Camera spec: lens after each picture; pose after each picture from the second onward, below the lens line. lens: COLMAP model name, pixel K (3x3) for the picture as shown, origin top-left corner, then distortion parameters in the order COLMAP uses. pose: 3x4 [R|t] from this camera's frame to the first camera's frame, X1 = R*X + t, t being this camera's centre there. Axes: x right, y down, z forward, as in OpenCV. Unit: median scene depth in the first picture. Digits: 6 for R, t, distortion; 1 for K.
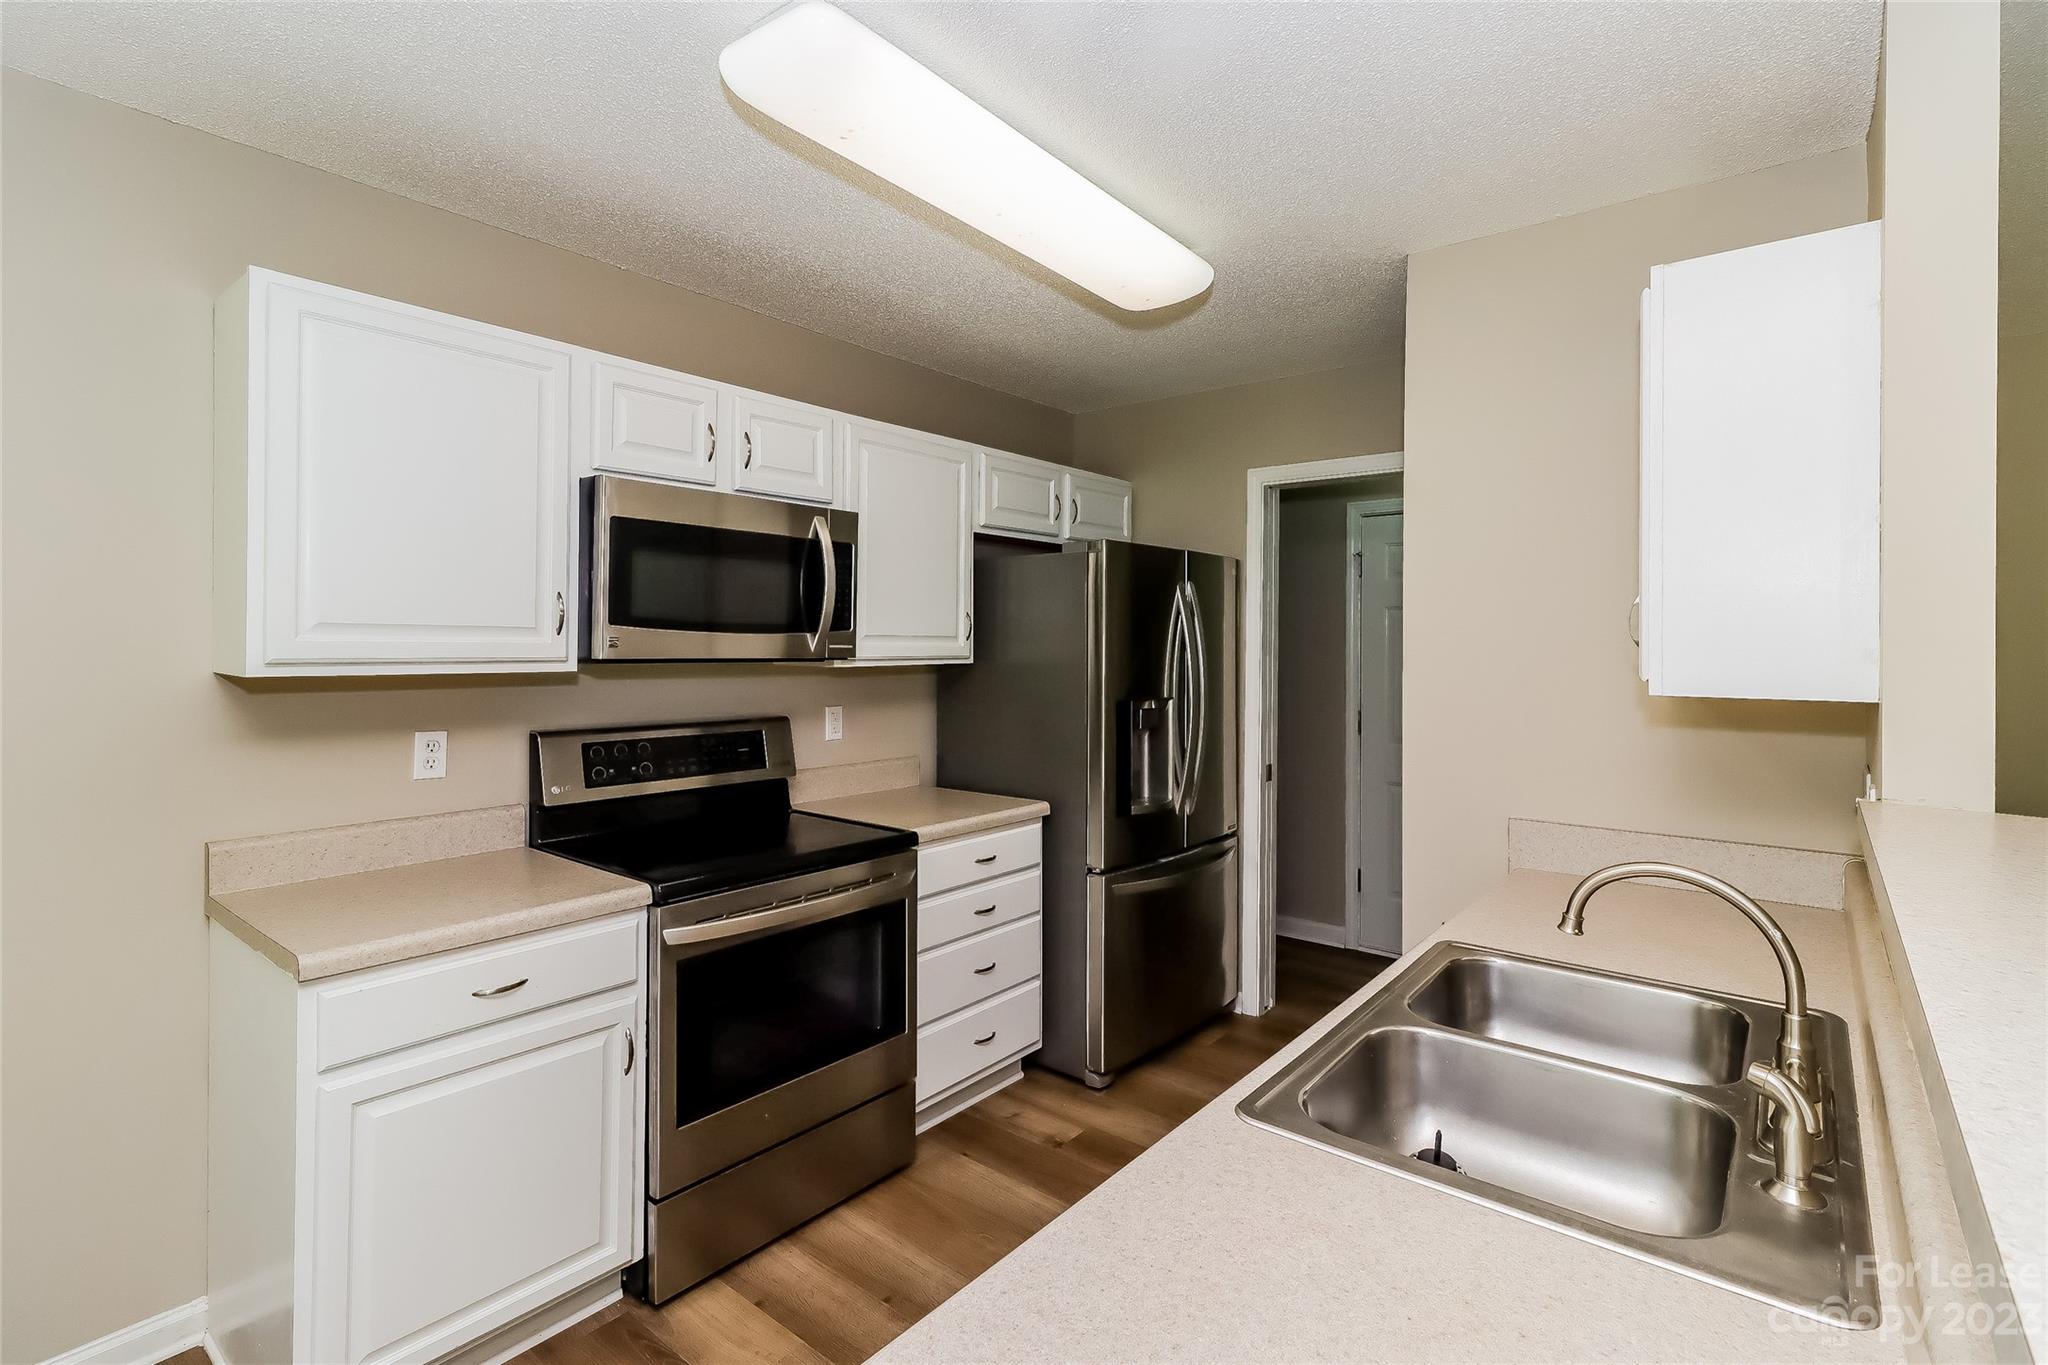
lens RADIAL K [[951.3, 0, 1090.5], [0, 951.3, 645.8], [0, 0, 1]] dist [-0.002507, -0.000901]
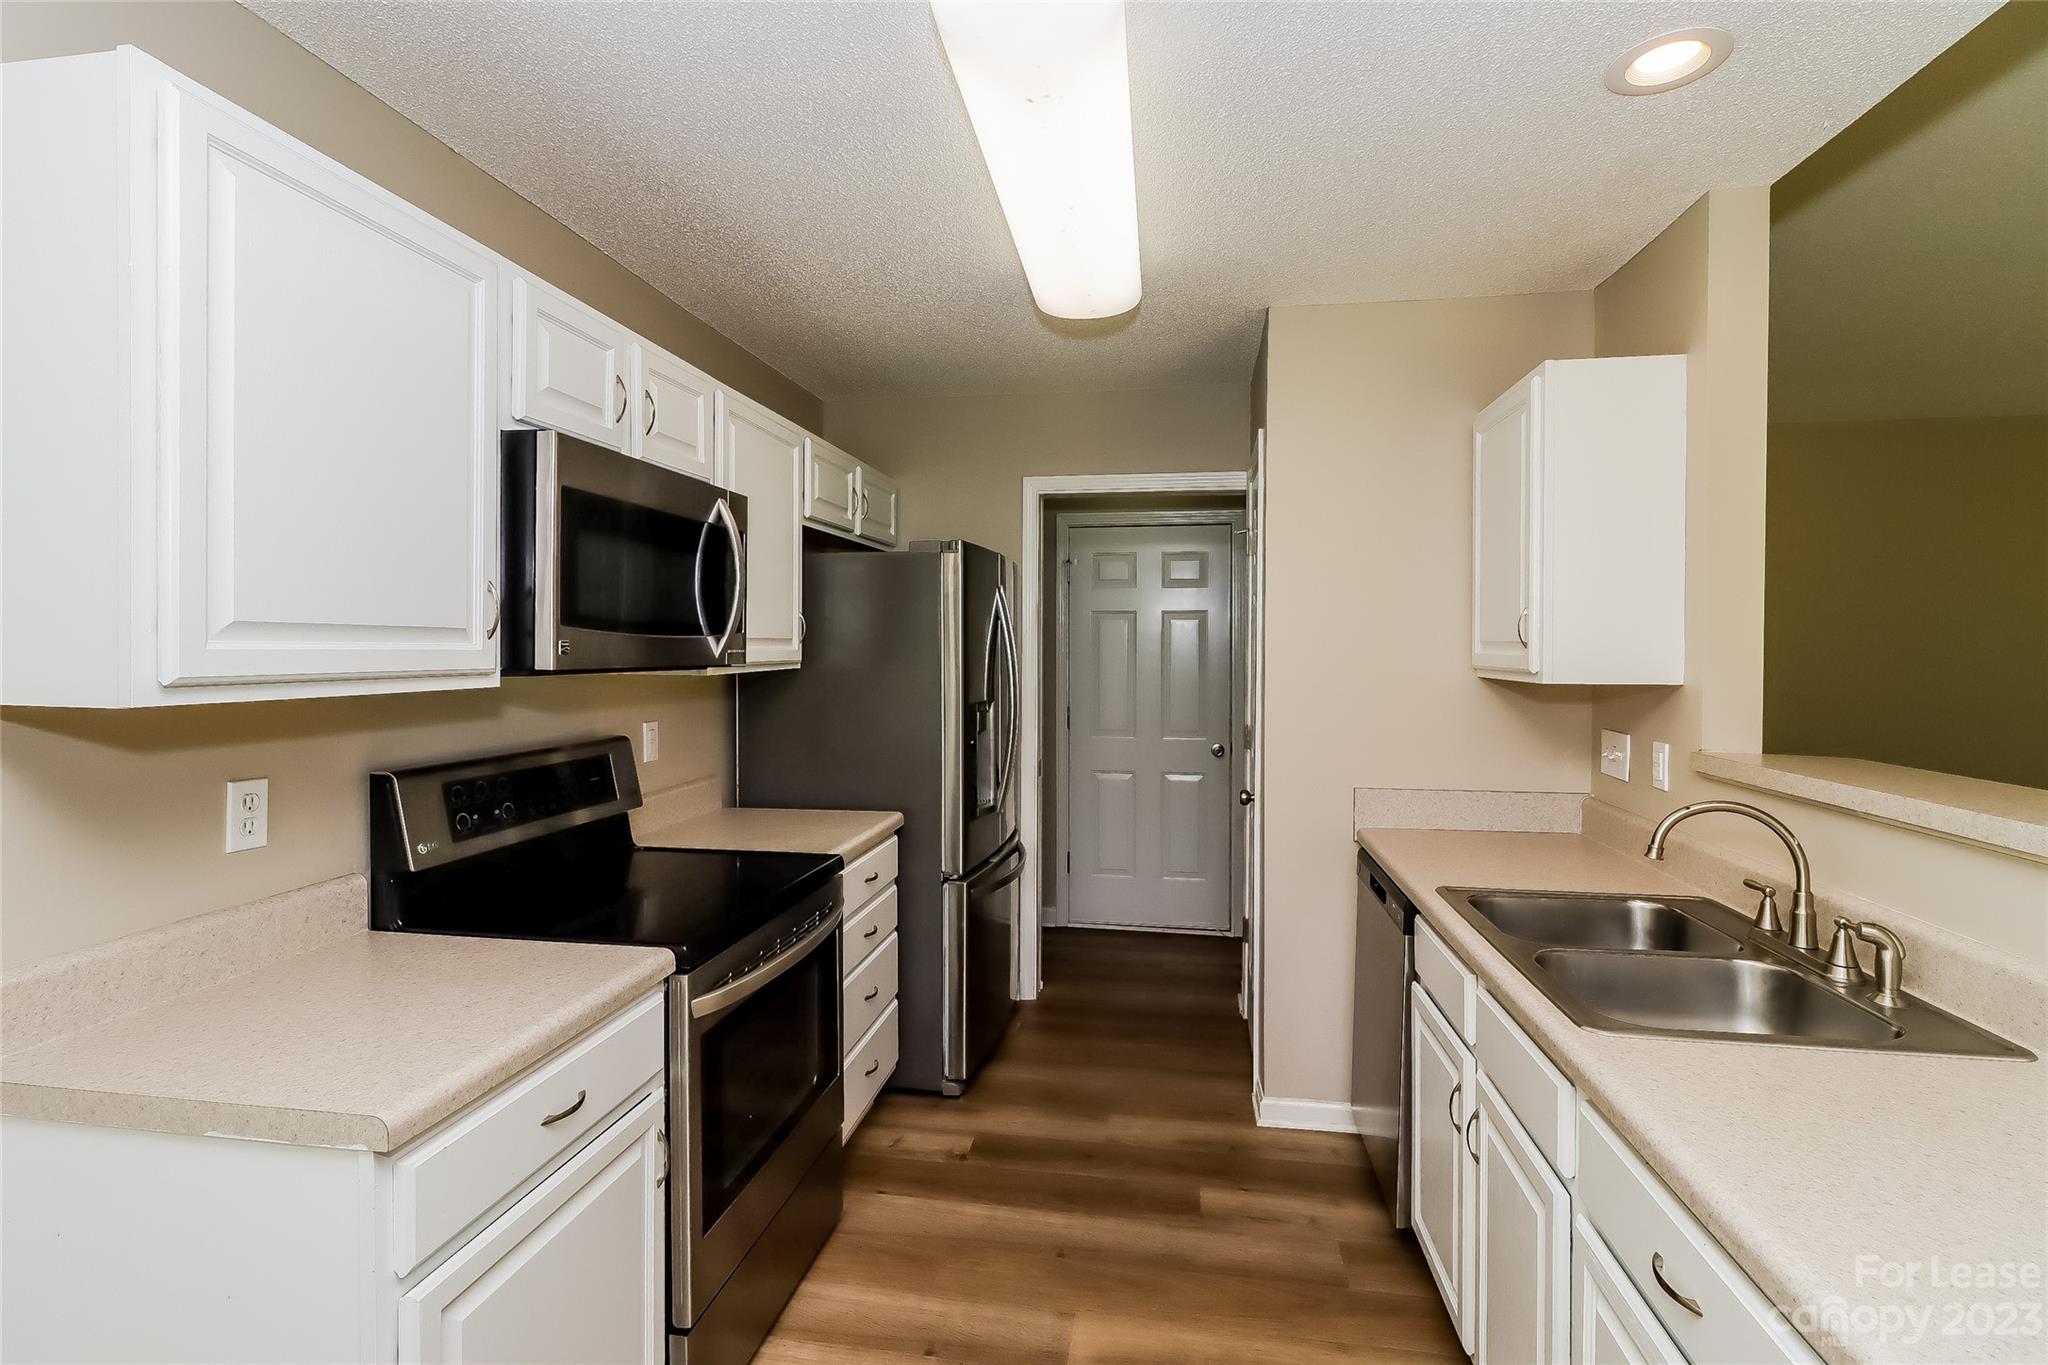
lens RADIAL K [[951.3, 0, 1038.8], [0, 951.3, 665.9], [0, 0, 1]] dist [-0.002507, -0.000901]
pose [[0.875672, -0.013675, 0.482712, -0.466285], [0.003550, 0.999754, 0.021882, -0.004222], [-0.482892, -0.017448, 0.875506, 0.119036]]
